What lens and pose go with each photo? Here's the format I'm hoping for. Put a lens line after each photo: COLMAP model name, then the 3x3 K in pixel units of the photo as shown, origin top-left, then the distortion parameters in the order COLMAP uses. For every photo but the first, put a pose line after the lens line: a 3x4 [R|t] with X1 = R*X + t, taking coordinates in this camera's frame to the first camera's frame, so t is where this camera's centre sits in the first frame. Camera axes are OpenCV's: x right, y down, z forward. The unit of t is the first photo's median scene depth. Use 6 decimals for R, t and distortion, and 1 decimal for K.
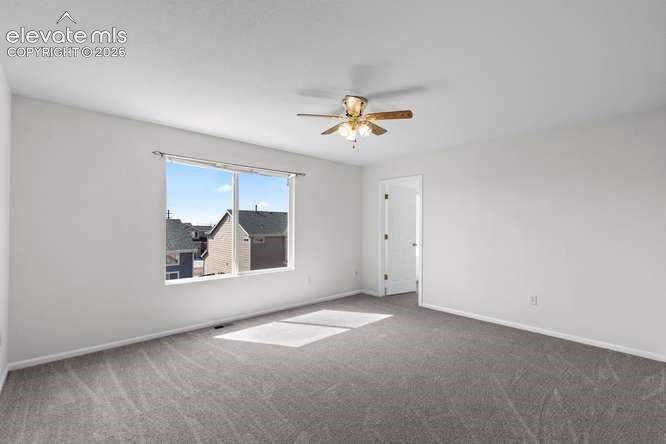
lens RADIAL K [[299.8, 0, 330.1], [0, 299.8, 224.7], [0, 0, 1]] dist [0.006613, -0.002276]
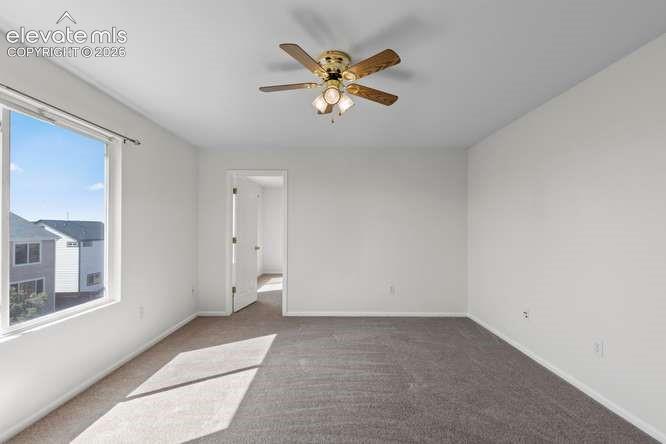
lens RADIAL K [[299.8, 0, 331.5], [0, 299.8, 224.9], [0, 0, 1]] dist [0.006613, -0.002276]
pose [[0.662459, 0.008541, 0.749050, -0.295694], [-0.003858, 0.999961, -0.007989, 0.005039], [-0.749089, 0.002403, 0.662465, 0.309986]]
